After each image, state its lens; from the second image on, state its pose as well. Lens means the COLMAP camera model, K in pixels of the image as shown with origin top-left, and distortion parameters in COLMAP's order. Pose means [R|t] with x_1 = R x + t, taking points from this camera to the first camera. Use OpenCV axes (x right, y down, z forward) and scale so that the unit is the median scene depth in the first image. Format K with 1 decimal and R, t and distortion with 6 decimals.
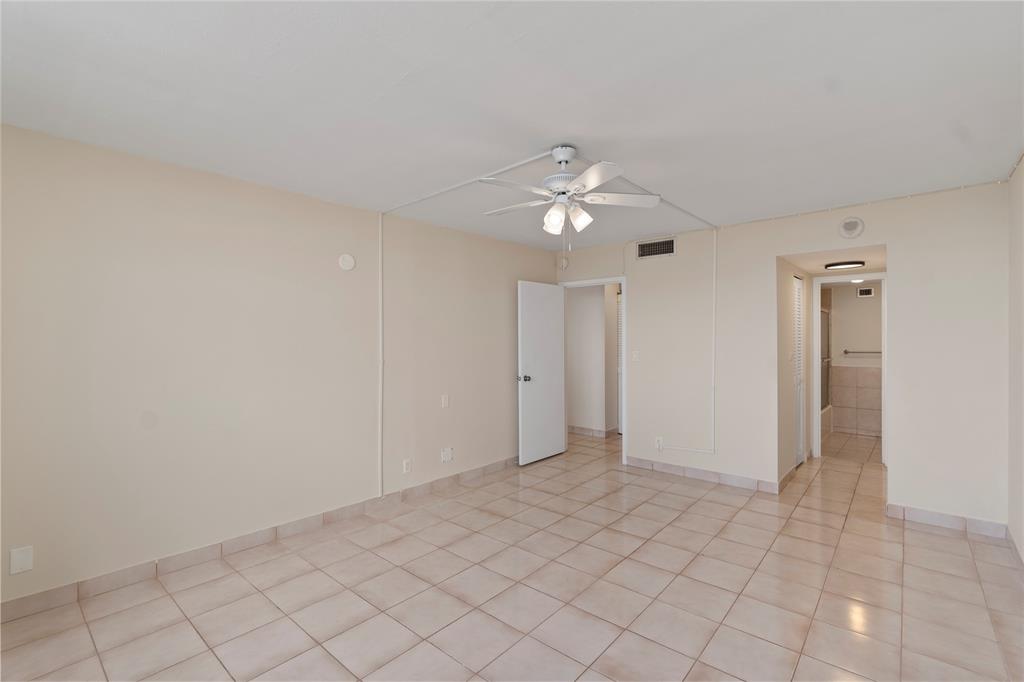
lens RADIAL K [[461.3, 0, 510.6], [0, 461.3, 341.0], [0, 0, 1]] dist [-0.005142, 0.000665]
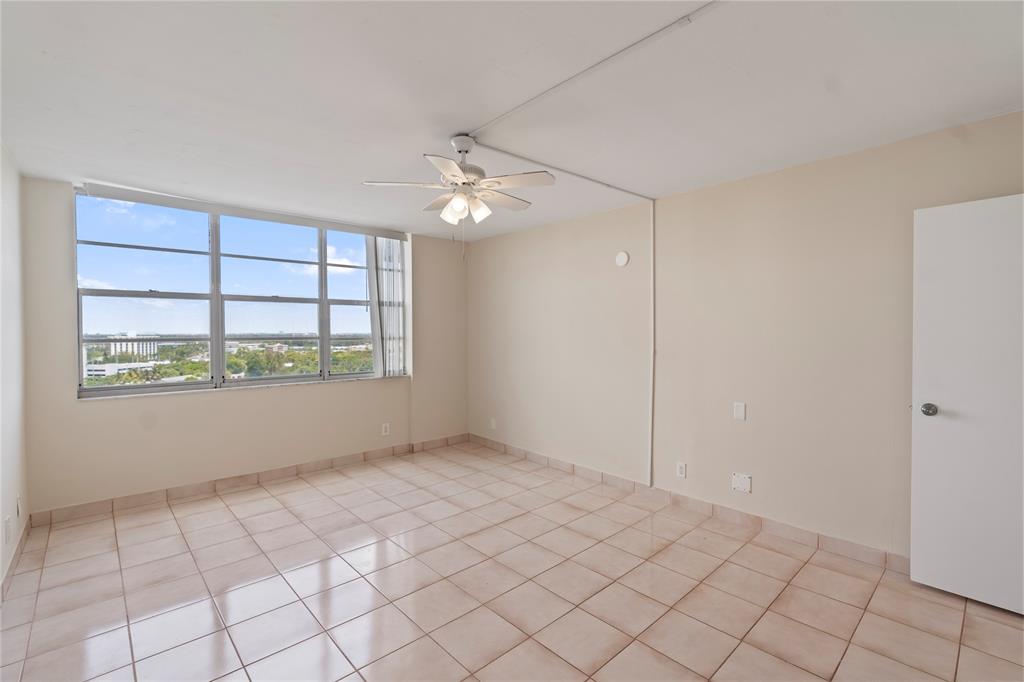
lens RADIAL K [[461.3, 0, 510.8], [0, 461.3, 339.5], [0, 0, 1]] dist [-0.005142, 0.000665]
pose [[-0.111819, 0.024797, -0.993419, 0.764788], [-0.003279, 0.999674, 0.025322, -0.003976], [0.993723, 0.006089, -0.111701, 0.845351]]
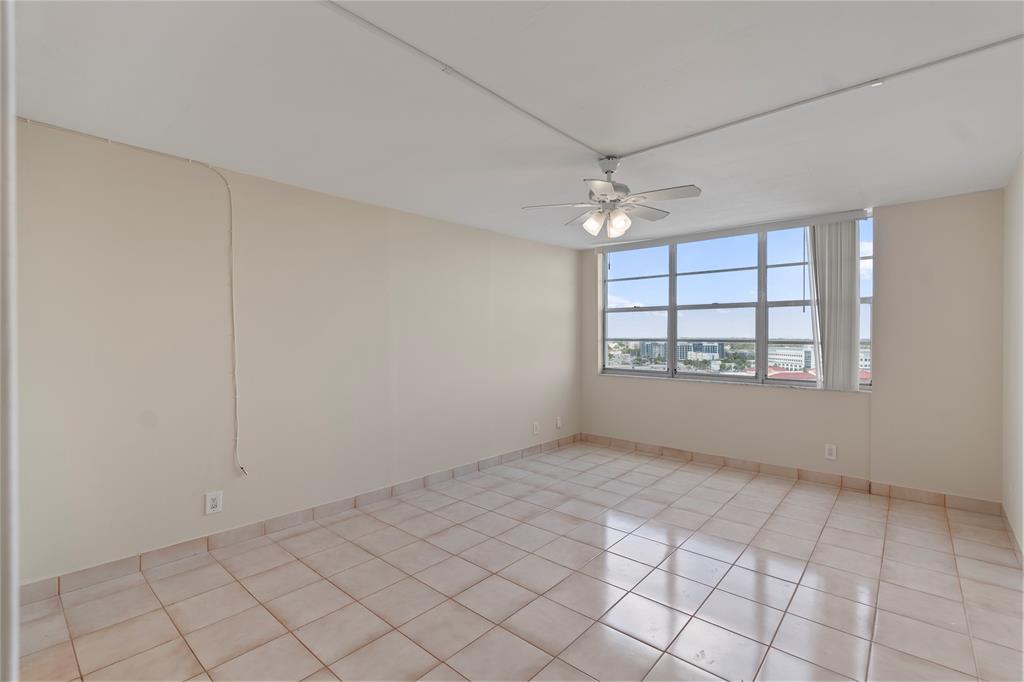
lens RADIAL K [[461.3, 0, 509.7], [0, 461.3, 340.8], [0, 0, 1]] dist [-0.005142, 0.000665]
pose [[-0.999984, 0.003472, 0.004477, 0.243727], [0.003557, 0.999811, 0.019095, -0.002426], [-0.004410, 0.019111, -0.999808, 1.468892]]
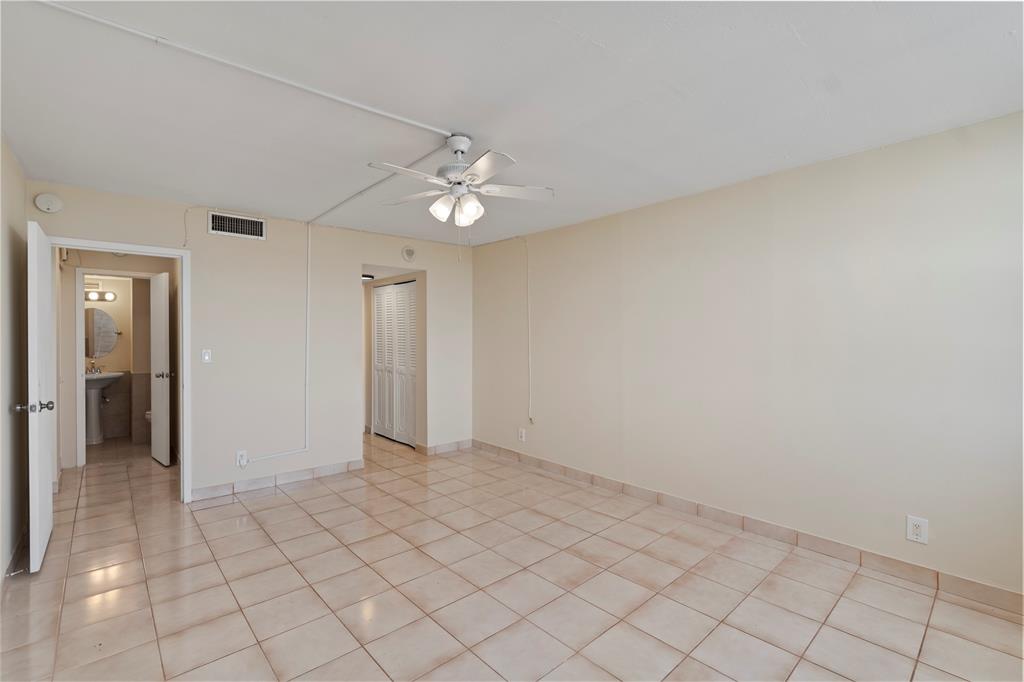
lens RADIAL K [[461.3, 0, 512.7], [0, 461.3, 335.1], [0, 0, 1]] dist [-0.005142, 0.000665]
pose [[0.118870, 0.008543, 0.992873, -0.591714], [0.007889, 0.999923, -0.009548, 0.012083], [-0.992878, 0.008968, 0.118794, 0.536770]]
